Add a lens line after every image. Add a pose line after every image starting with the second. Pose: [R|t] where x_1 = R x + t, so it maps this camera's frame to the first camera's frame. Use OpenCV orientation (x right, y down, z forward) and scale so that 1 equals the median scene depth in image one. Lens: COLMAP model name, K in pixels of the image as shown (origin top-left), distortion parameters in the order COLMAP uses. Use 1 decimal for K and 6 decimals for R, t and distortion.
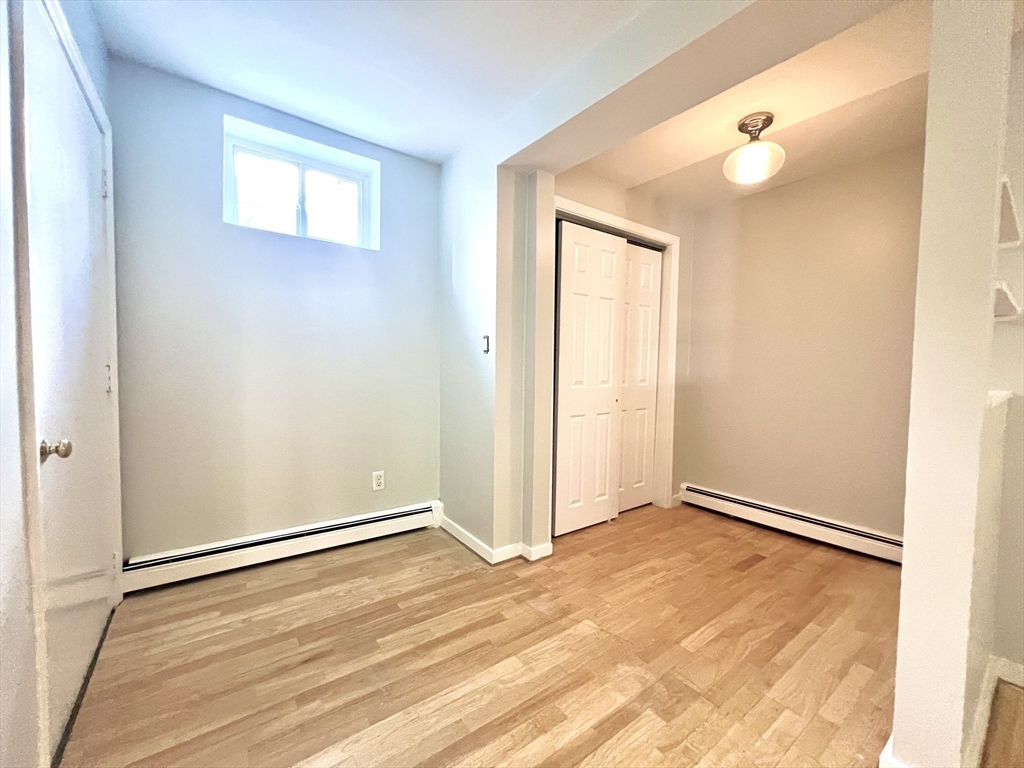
lens RADIAL K [[411.8, 0, 510.7], [0, 411.8, 383.9], [0, 0, 1]] dist [-0.001954, 0.000577]
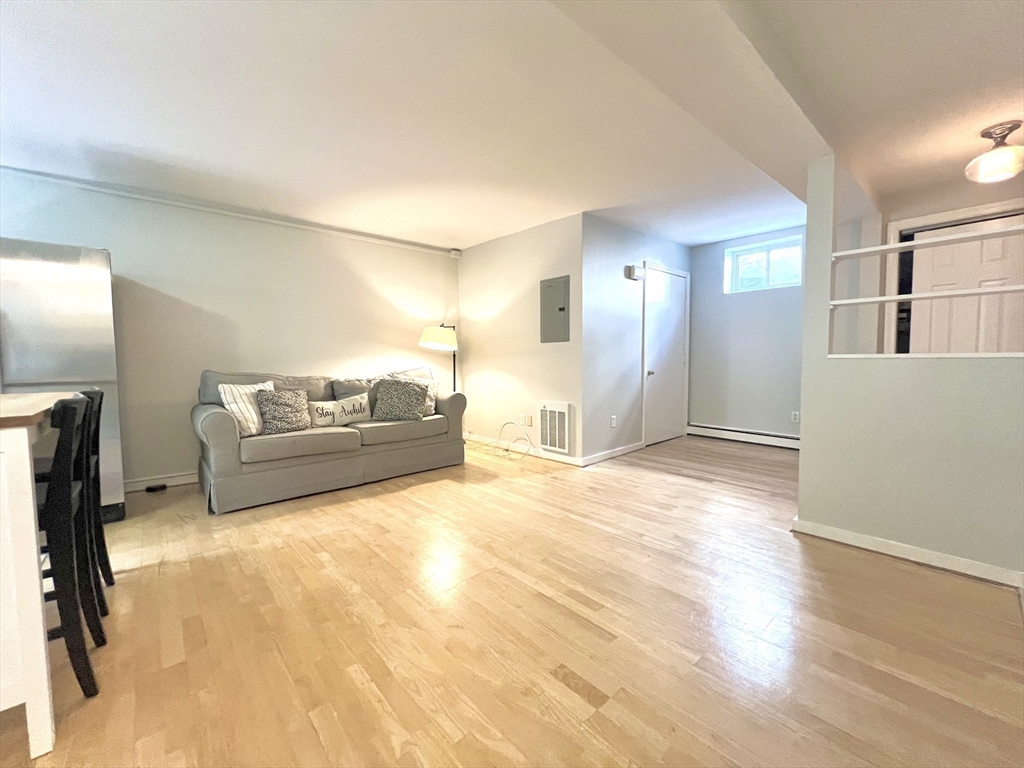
lens RADIAL K [[411.8, 0, 510.7], [0, 411.8, 383.9], [0, 0, 1]] dist [-0.001954, 0.000577]
pose [[0.096468, 0.044730, -0.994330, 1.448919], [-0.033457, 0.998571, 0.041675, 0.069066], [0.994774, 0.029247, 0.097827, -0.421333]]
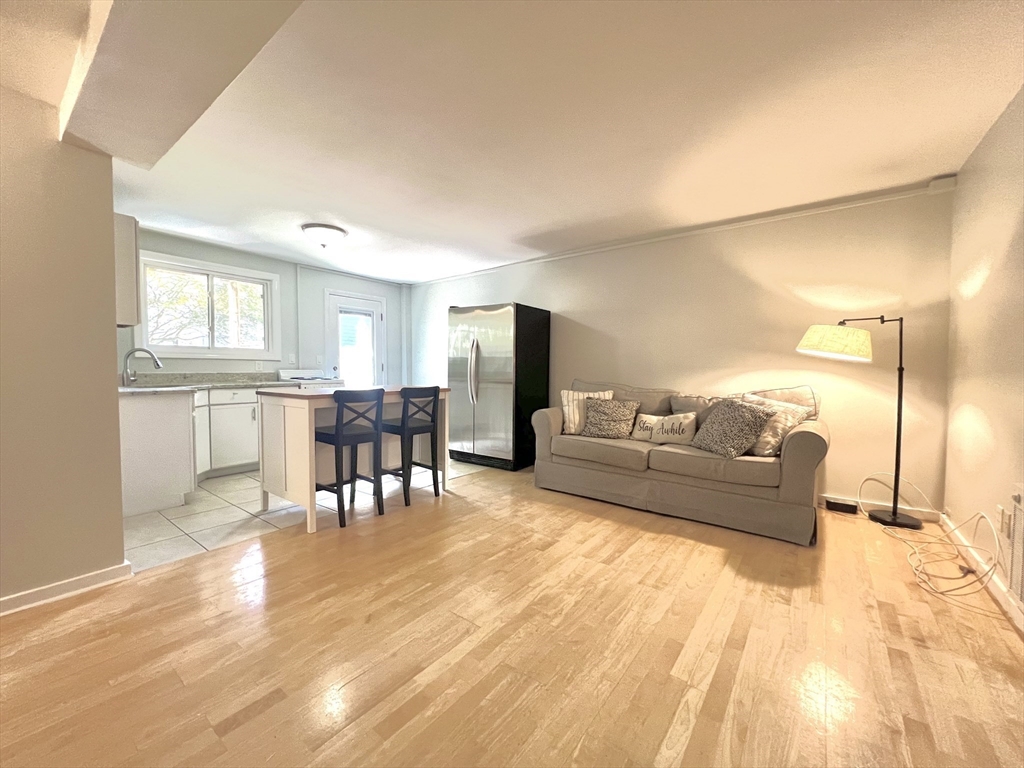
lens RADIAL K [[411.8, 0, 510.7], [0, 411.8, 383.9], [0, 0, 1]] dist [-0.001954, 0.000577]
pose [[-0.956668, -0.006230, -0.291115, 0.741649], [-0.030973, 0.996276, 0.080464, 0.000587], [0.289530, 0.085994, -0.953298, 0.339451]]
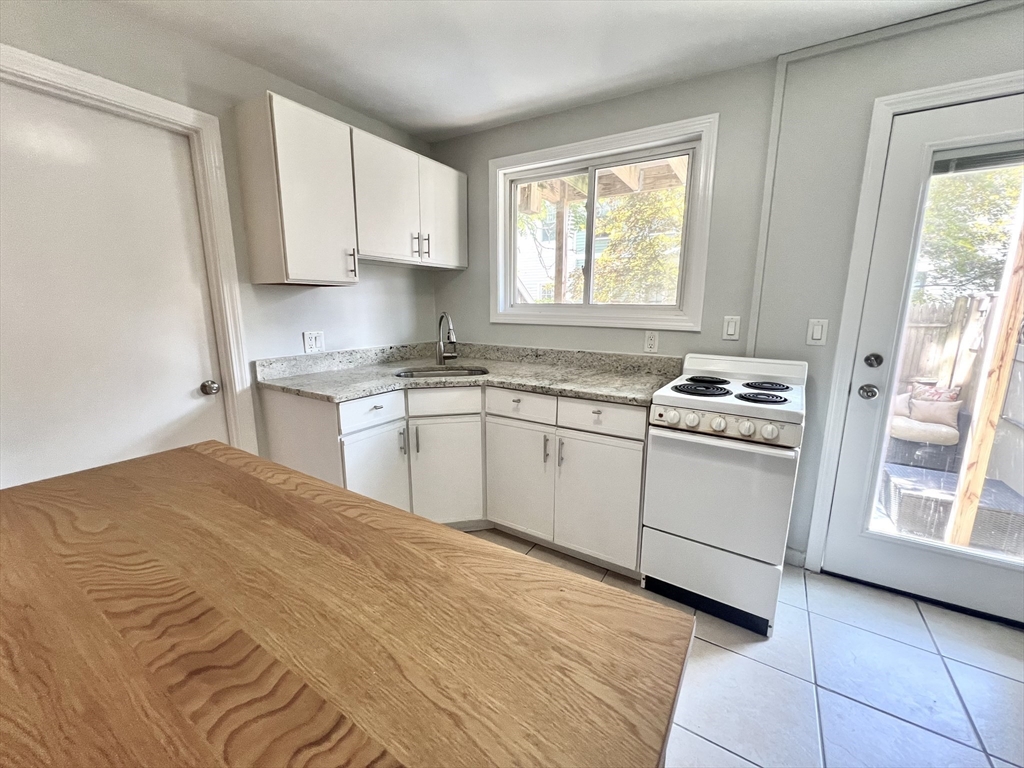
lens RADIAL K [[411.8, 0, 510.7], [0, 411.8, 383.9], [0, 0, 1]] dist [-0.001954, 0.000577]
pose [[-0.369618, -0.190528, 0.909440, 0.560195], [0.030738, 0.975709, 0.216904, -0.009892], [-0.928675, 0.108126, -0.354783, -1.336117]]
